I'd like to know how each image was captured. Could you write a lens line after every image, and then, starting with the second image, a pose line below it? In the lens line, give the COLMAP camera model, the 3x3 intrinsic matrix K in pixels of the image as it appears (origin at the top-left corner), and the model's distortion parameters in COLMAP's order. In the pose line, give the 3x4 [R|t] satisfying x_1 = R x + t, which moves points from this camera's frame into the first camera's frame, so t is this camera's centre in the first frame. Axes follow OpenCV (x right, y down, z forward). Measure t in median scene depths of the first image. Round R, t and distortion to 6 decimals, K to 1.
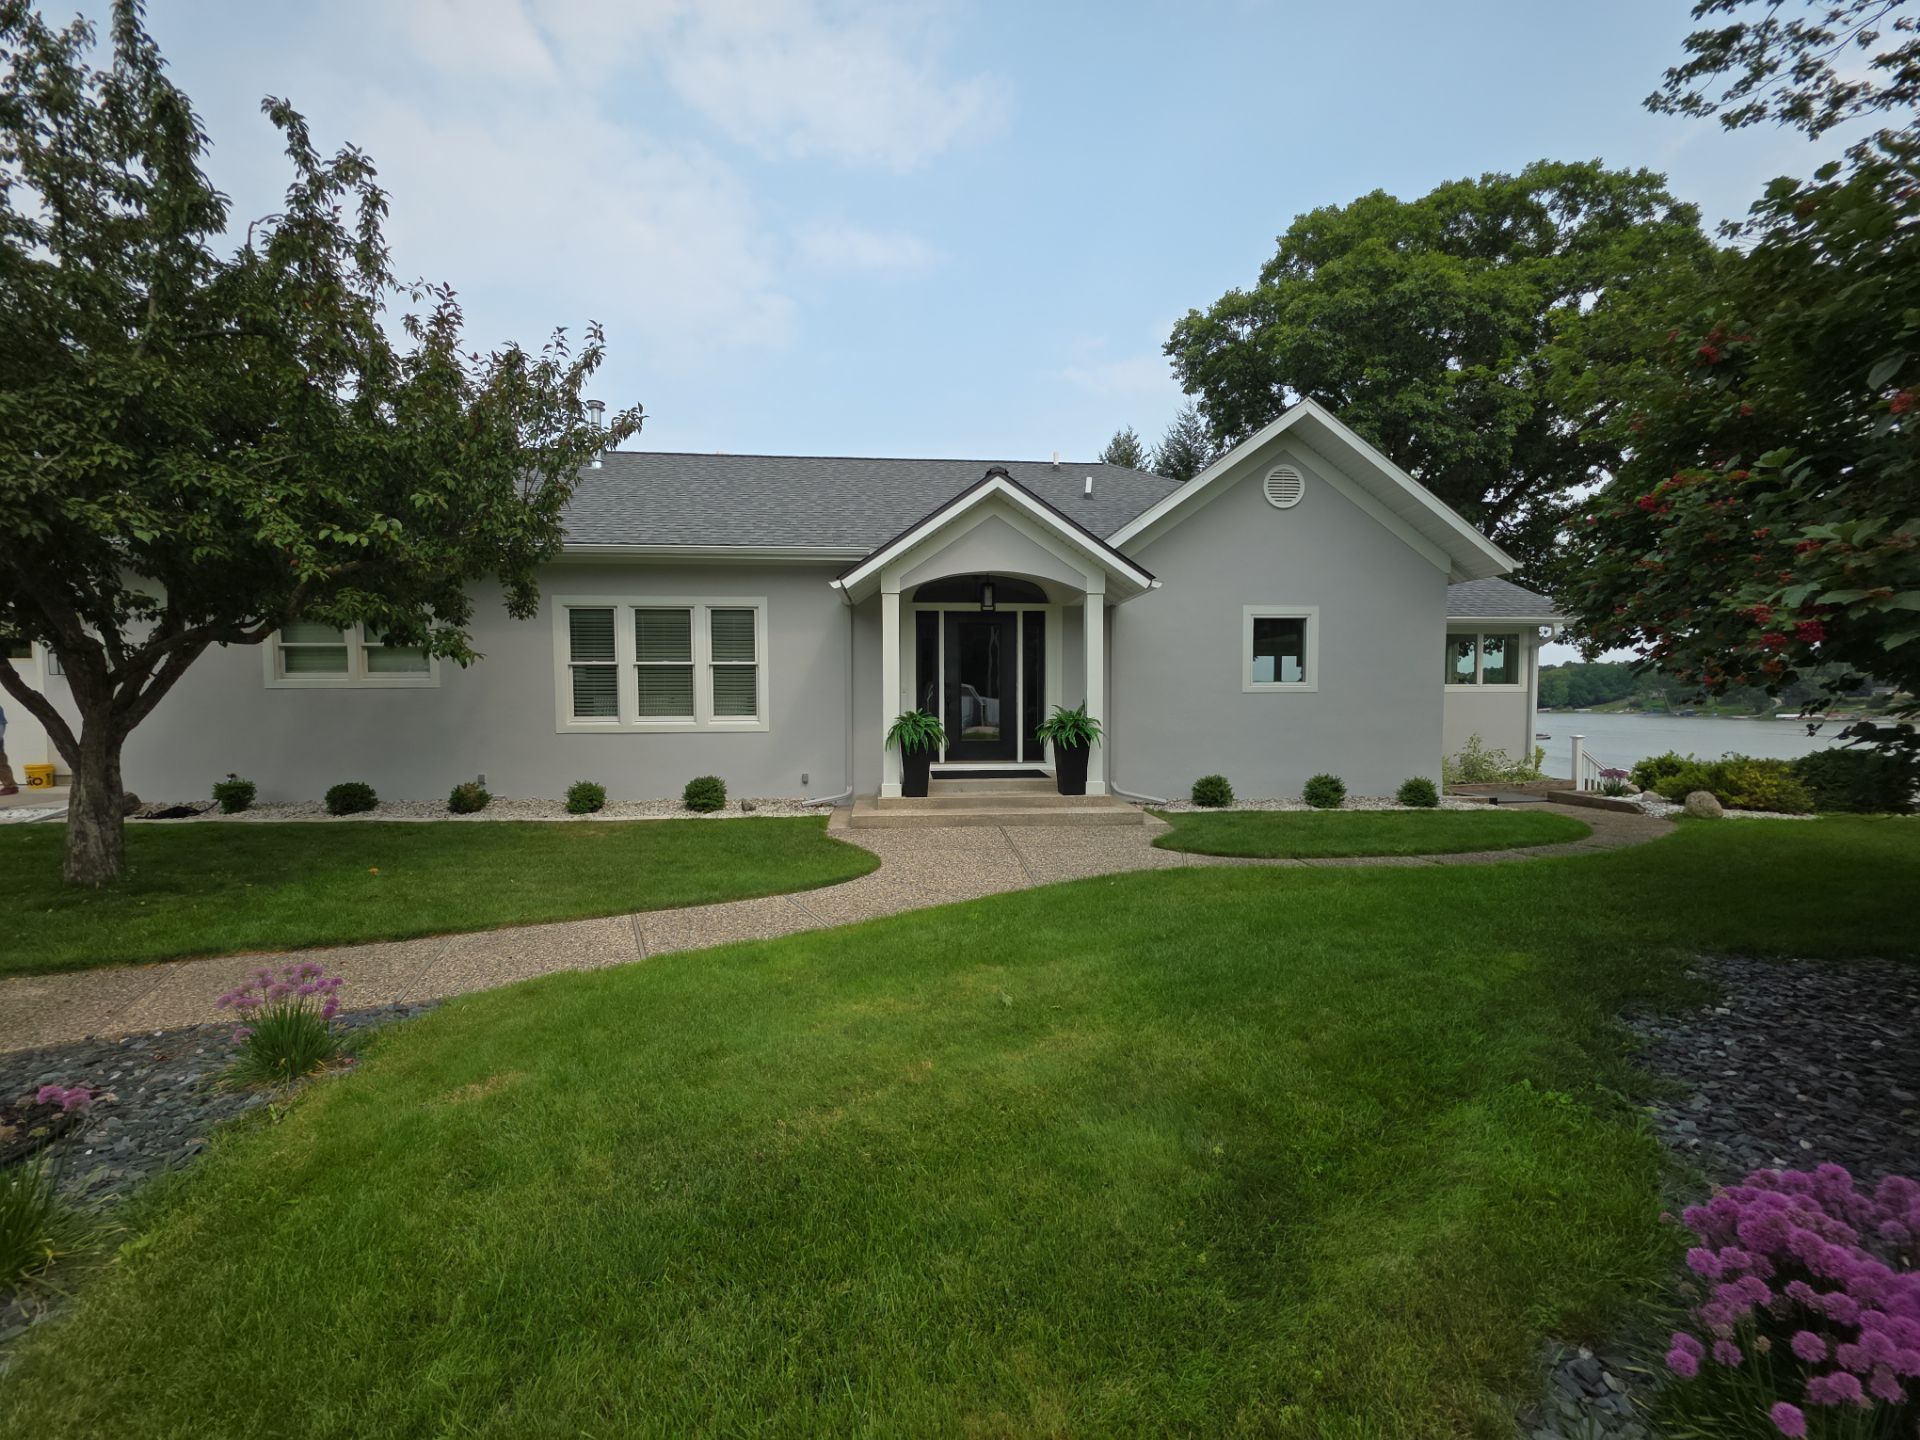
lens RADIAL K [[760.3, 0, 955.2], [0, 760.3, 728.9], [0, 0, 1]] dist [0.010939, -0.008365]
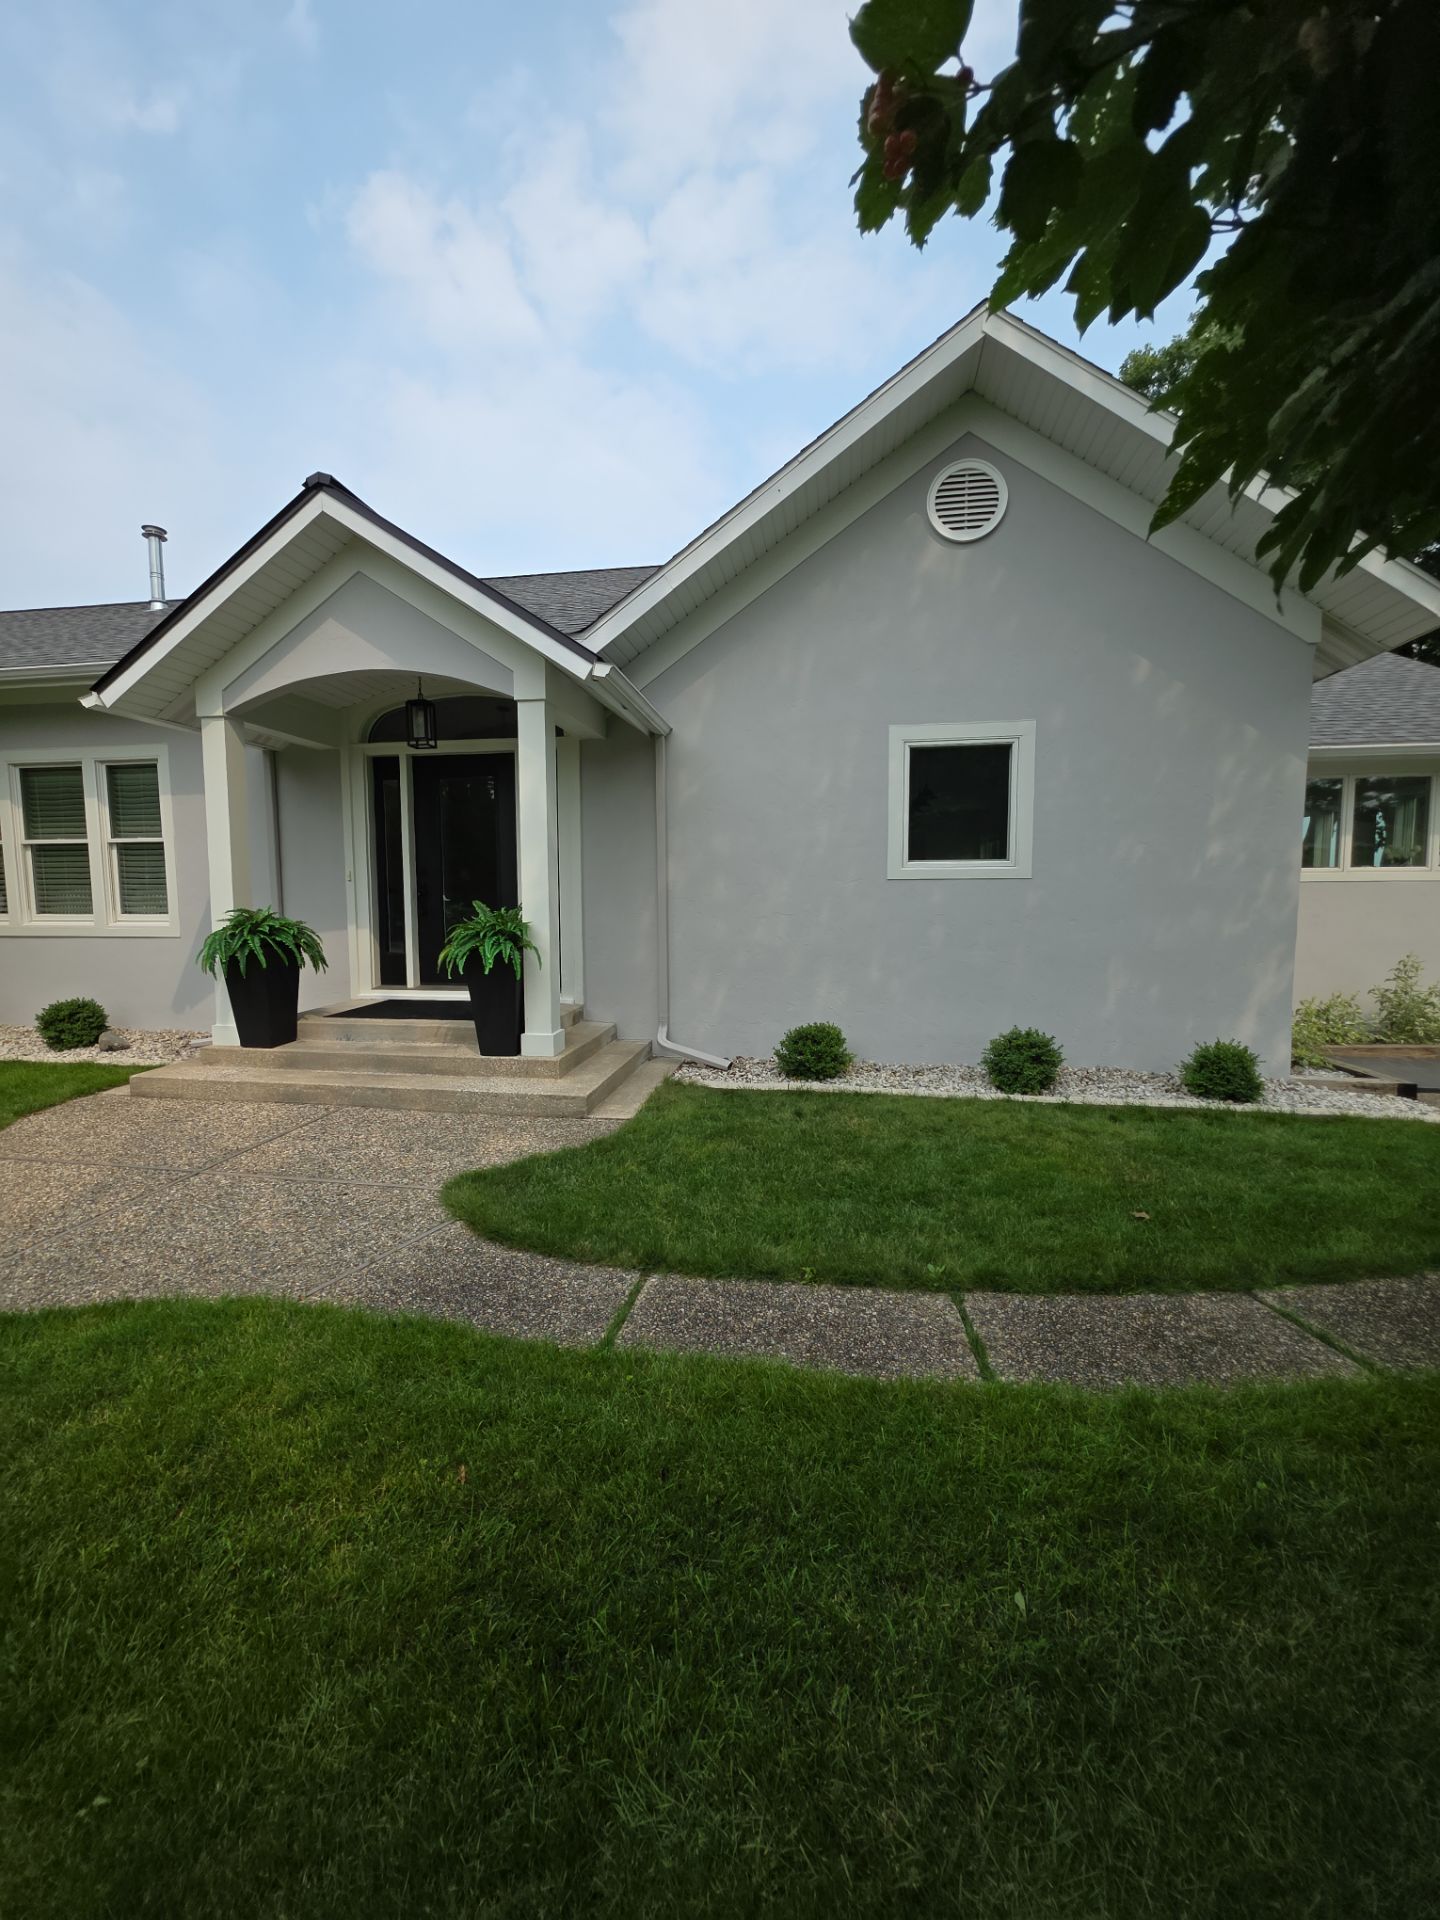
lens RADIAL K [[760.3, 0, 709.9], [0, 760.3, 953.2], [0, 0, 1]] dist [0.010939, -0.008365]
pose [[0.971681, 0.018076, -0.235605, 0.397440], [-0.010043, 0.999328, 0.035252, -0.011432], [0.236084, -0.031888, 0.971209, 0.425532]]
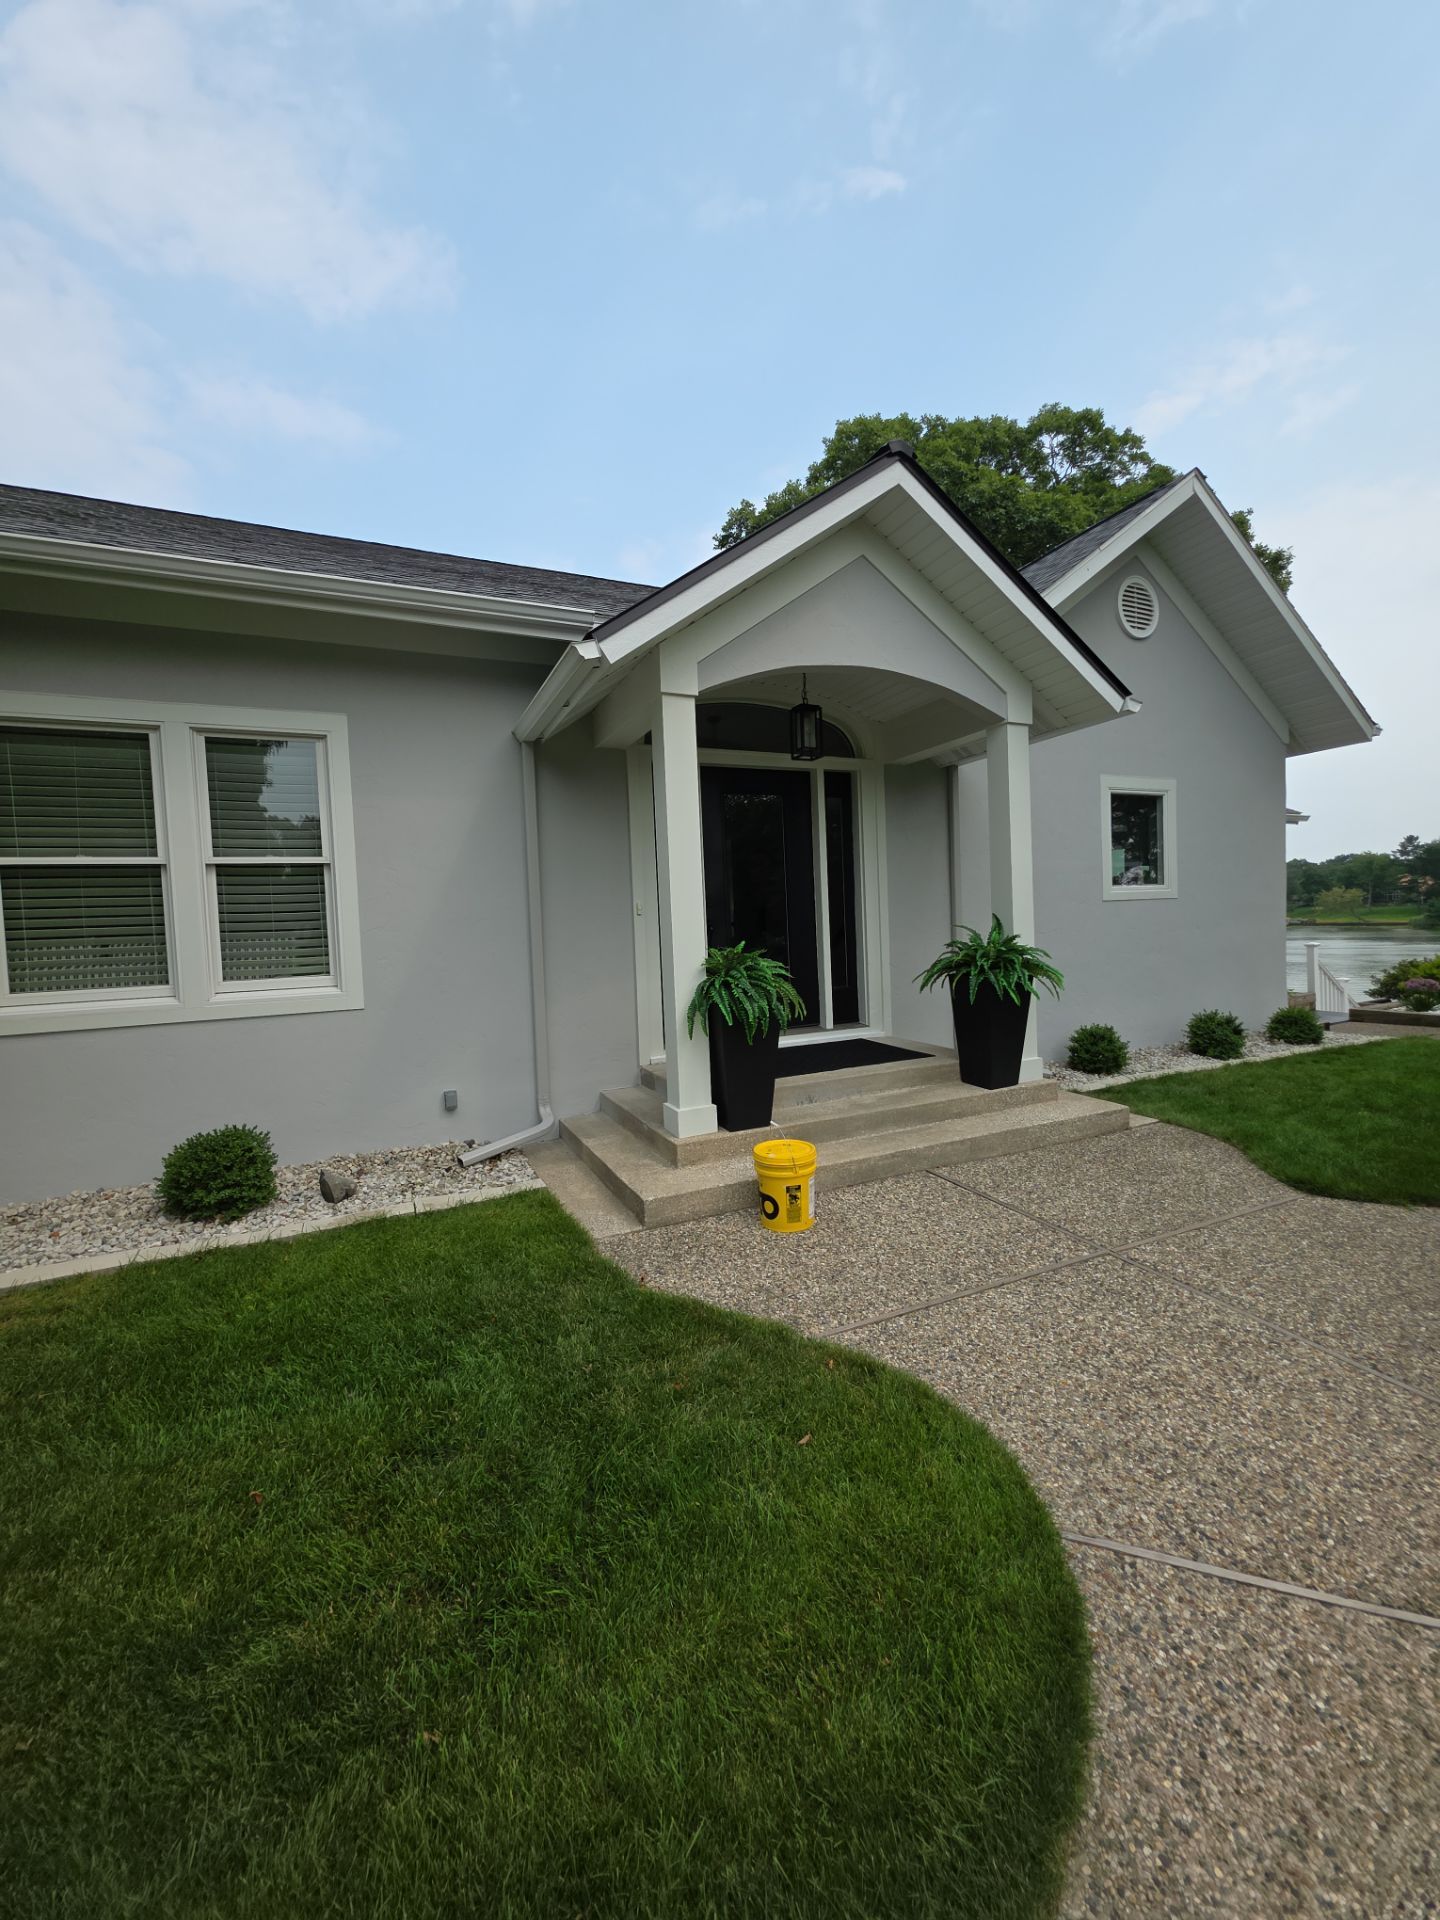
lens RADIAL K [[760.3, 0, 709.9], [0, 760.3, 953.2], [0, 0, 1]] dist [0.010939, -0.008365]
pose [[0.939014, -0.047962, 0.340519, -0.202151], [0.052306, 0.998625, -0.003584, -0.017073], [-0.339879, 0.021177, 0.940231, 0.490020]]
